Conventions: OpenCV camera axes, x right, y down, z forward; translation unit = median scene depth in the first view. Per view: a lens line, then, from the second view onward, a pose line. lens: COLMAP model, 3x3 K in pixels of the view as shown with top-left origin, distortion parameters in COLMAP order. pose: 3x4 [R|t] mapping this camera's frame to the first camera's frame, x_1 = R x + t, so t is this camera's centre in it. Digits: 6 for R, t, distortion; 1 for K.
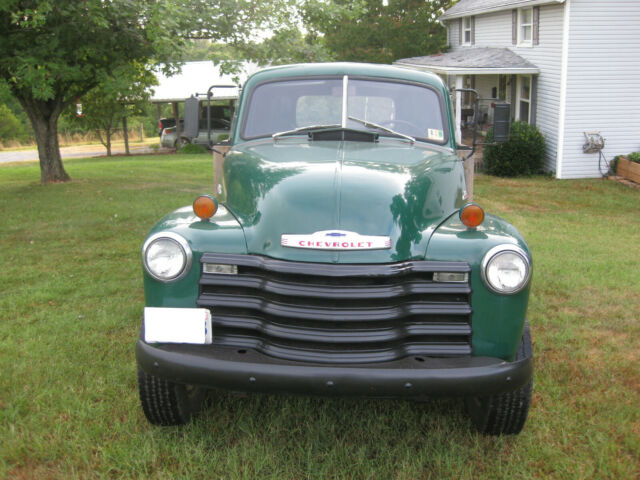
lens RADIAL K [[657.2, 0, 320.0], [0, 657.2, 240.0], [0, 0, 1]] dist [-0.179354, 0.163329]
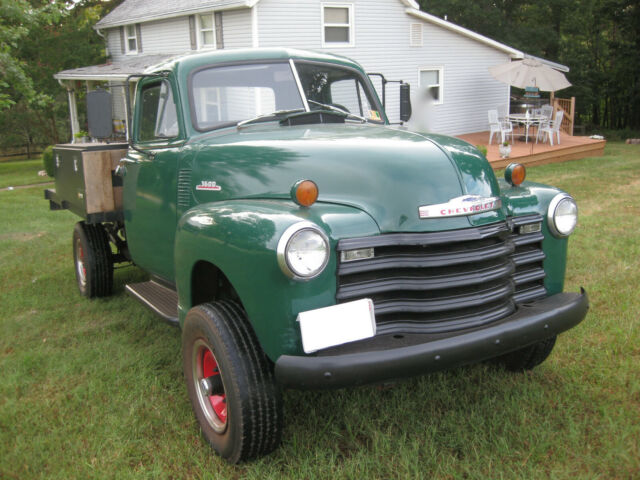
lens RADIAL K [[657.2, 0, 320.0], [0, 657.2, 240.0], [0, 0, 1]] dist [-0.179354, 0.163329]
pose [[0.836242, -0.145682, 0.528654, -0.606880], [0.156076, 0.987423, 0.025219, -0.006490], [-0.525680, 0.061421, 0.848462, 0.225609]]
